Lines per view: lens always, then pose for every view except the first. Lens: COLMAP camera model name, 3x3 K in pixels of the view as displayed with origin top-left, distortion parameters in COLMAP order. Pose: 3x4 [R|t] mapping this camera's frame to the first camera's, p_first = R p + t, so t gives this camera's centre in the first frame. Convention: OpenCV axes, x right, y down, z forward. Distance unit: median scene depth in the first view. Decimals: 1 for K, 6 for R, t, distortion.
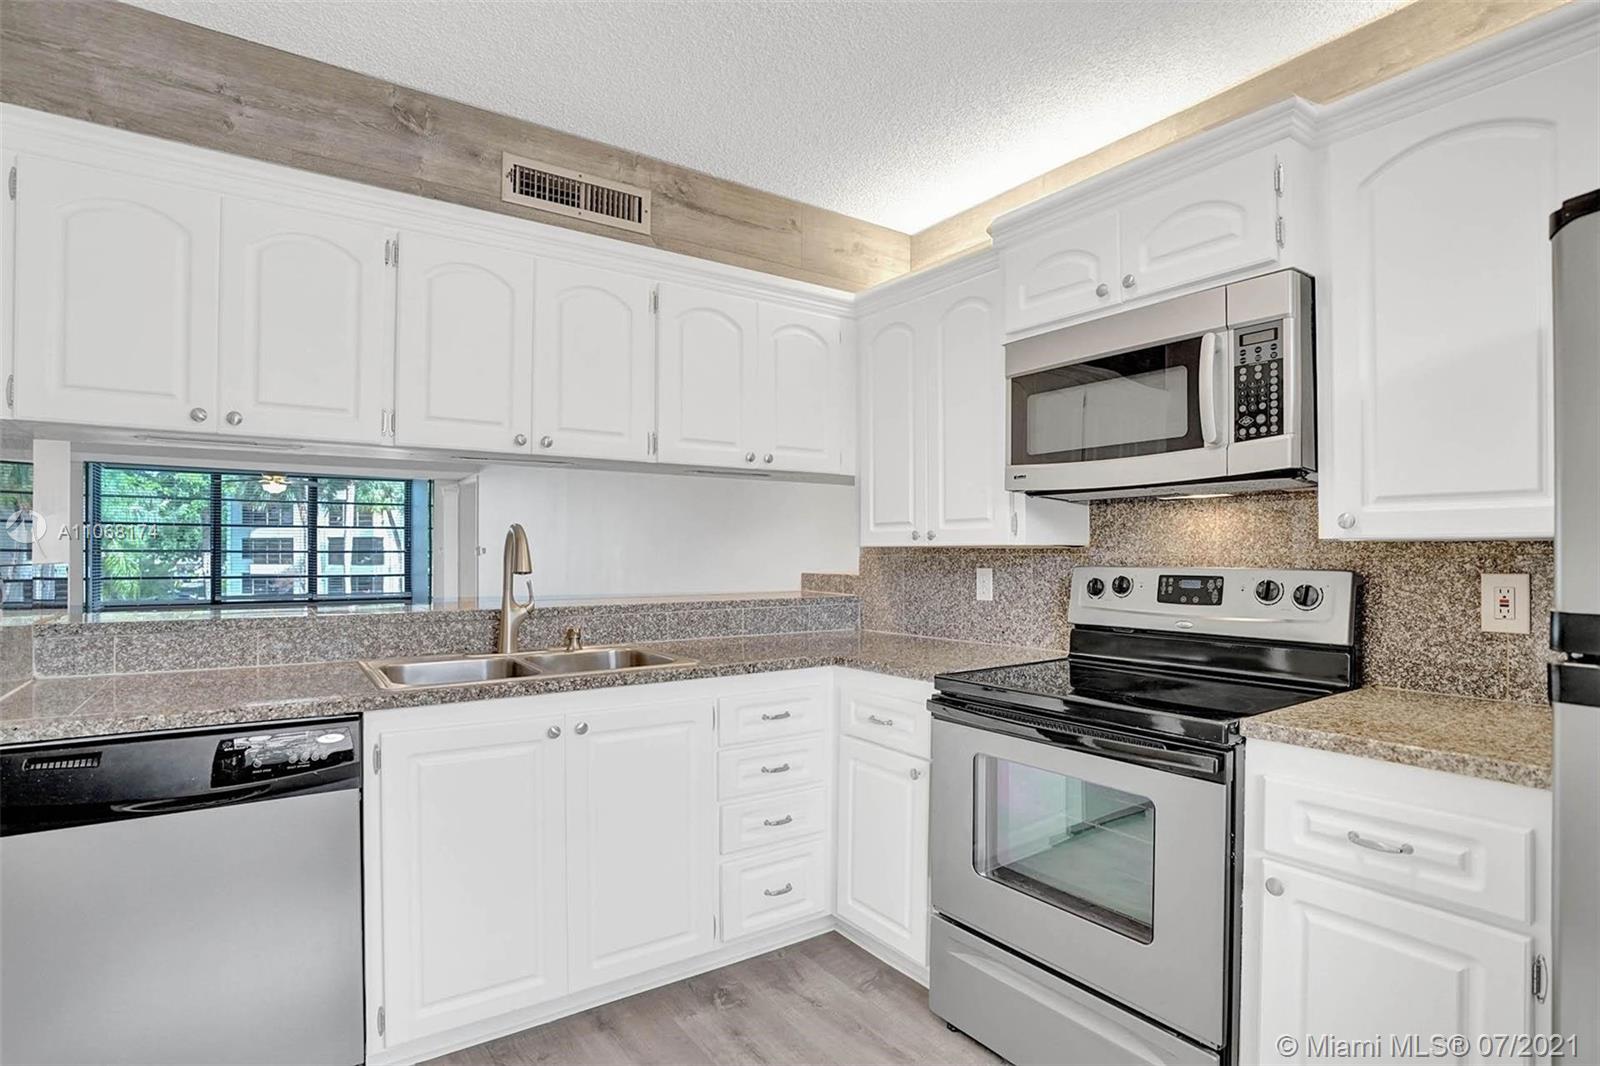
lens RADIAL K [[804.0, 0, 800.2], [0, 804.0, 542.7], [0, 0, 1]] dist [-0.076426, 0.031489]
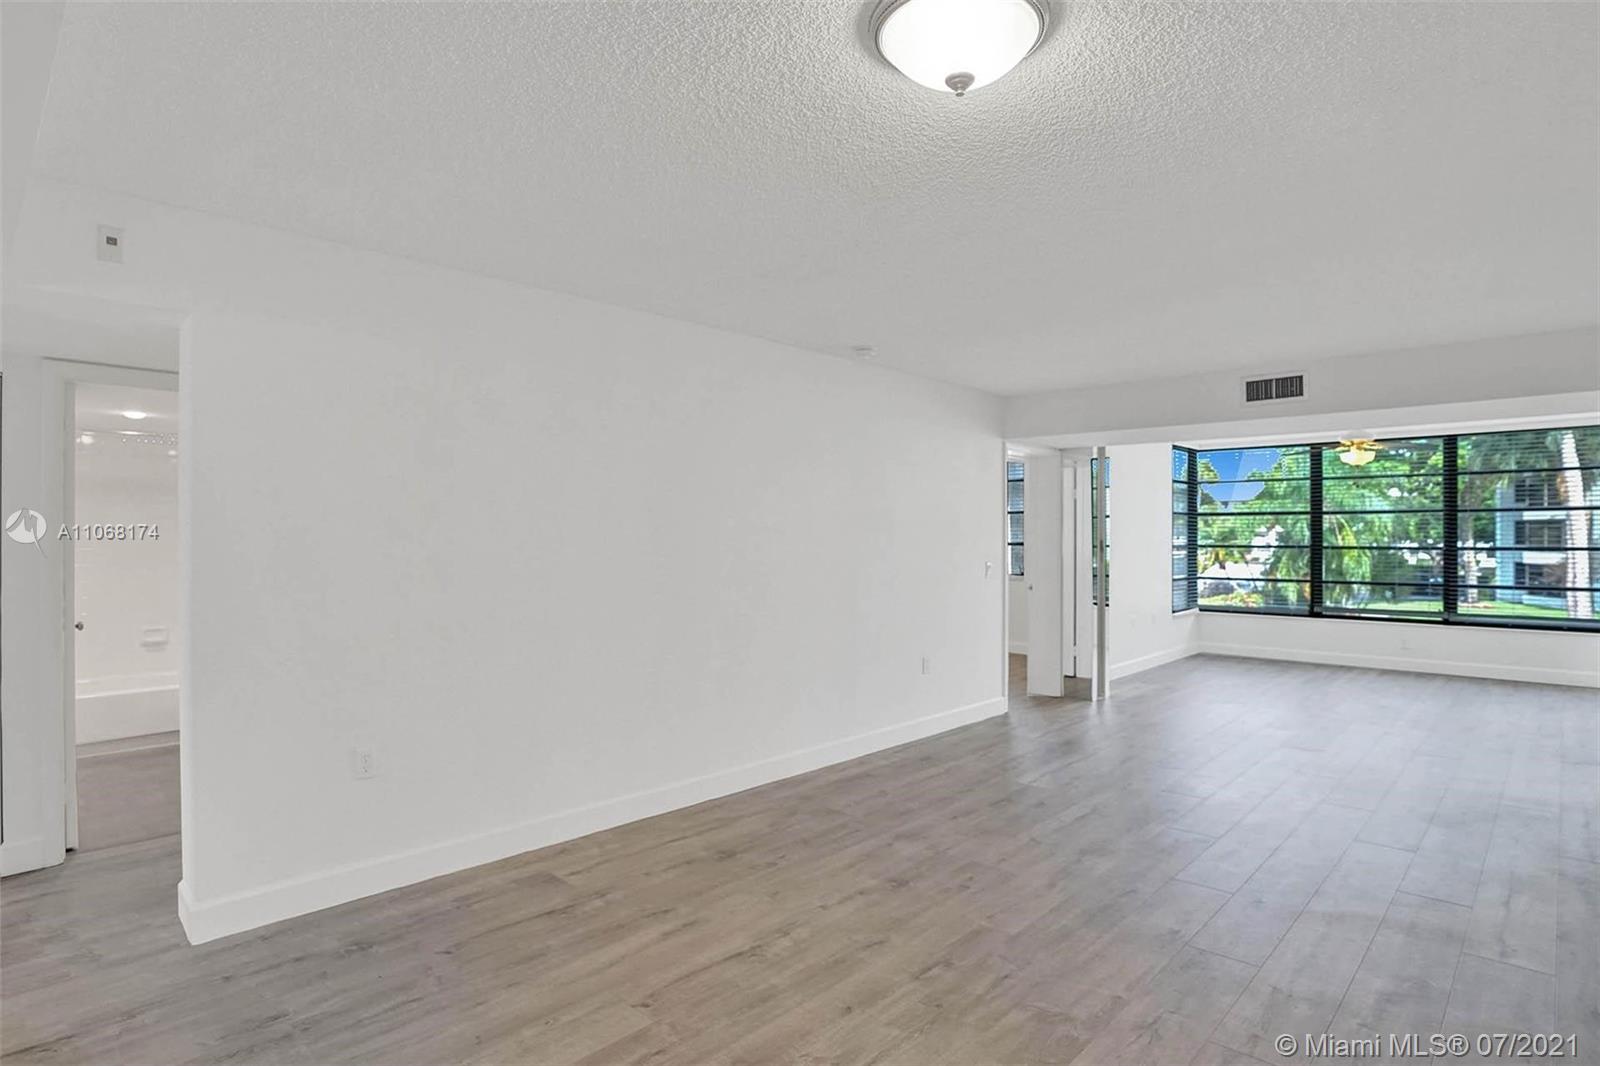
lens RADIAL K [[849.6, 0, 803.6], [0, 849.6, 542.0], [0, 0, 1]] dist [-0.069429, 0.023674]
pose [[0.206131, 0.005689, -0.978508, -0.279676], [0.014491, 0.999856, 0.008866, -0.044381], [0.978417, -0.016007, 0.206019, 1.655676]]
